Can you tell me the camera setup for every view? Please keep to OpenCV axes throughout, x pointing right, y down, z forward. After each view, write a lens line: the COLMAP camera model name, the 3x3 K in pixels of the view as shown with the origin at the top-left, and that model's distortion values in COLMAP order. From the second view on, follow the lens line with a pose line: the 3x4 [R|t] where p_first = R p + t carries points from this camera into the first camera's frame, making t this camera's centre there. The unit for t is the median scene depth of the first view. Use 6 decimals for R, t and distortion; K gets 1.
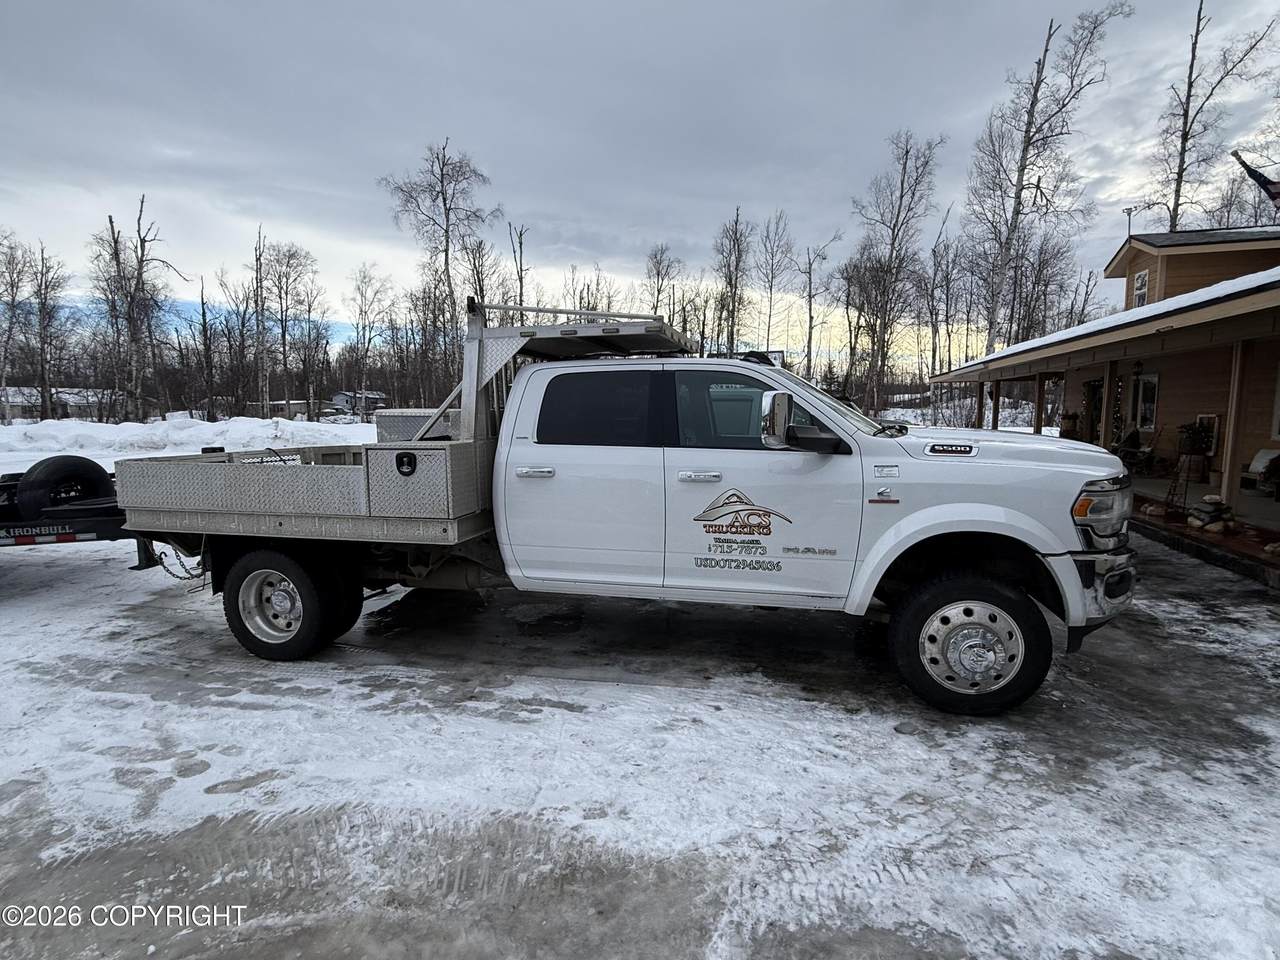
lens RADIAL K [[648.2, 0, 642.2], [0, 648.2, 484.3], [0, 0, 1]] dist [0.003625, 0.000866]
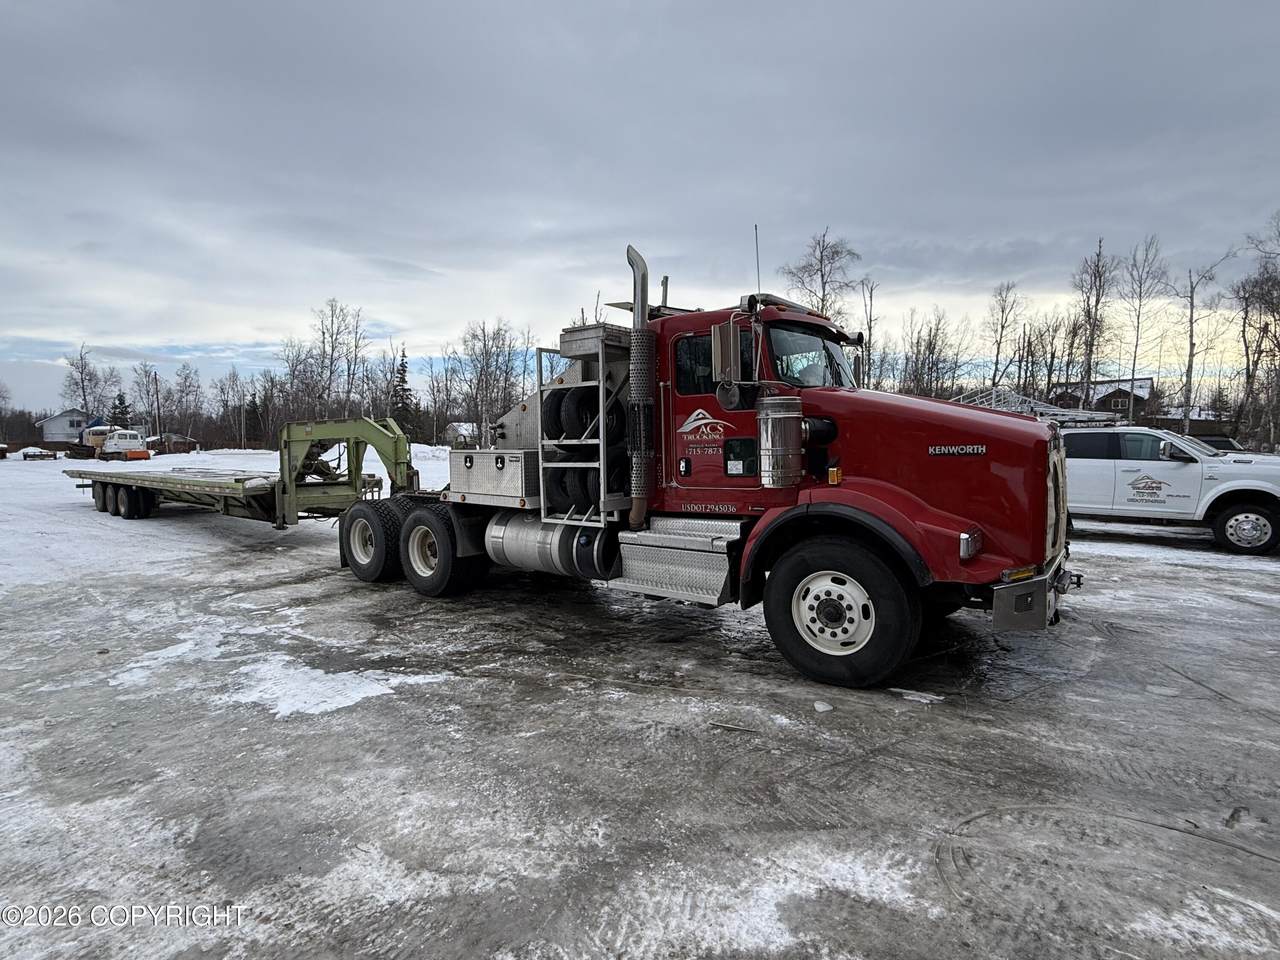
lens RADIAL K [[649.6, 0, 634.7], [0, 649.6, 486.5], [0, 0, 1]] dist [0.002837, -0.000069]
pose [[0.899142, 0.036876, -0.436100, -0.064827], [-0.055829, 0.997968, -0.030720, 0.028207], [0.434081, 0.051969, 0.899374, -0.262914]]
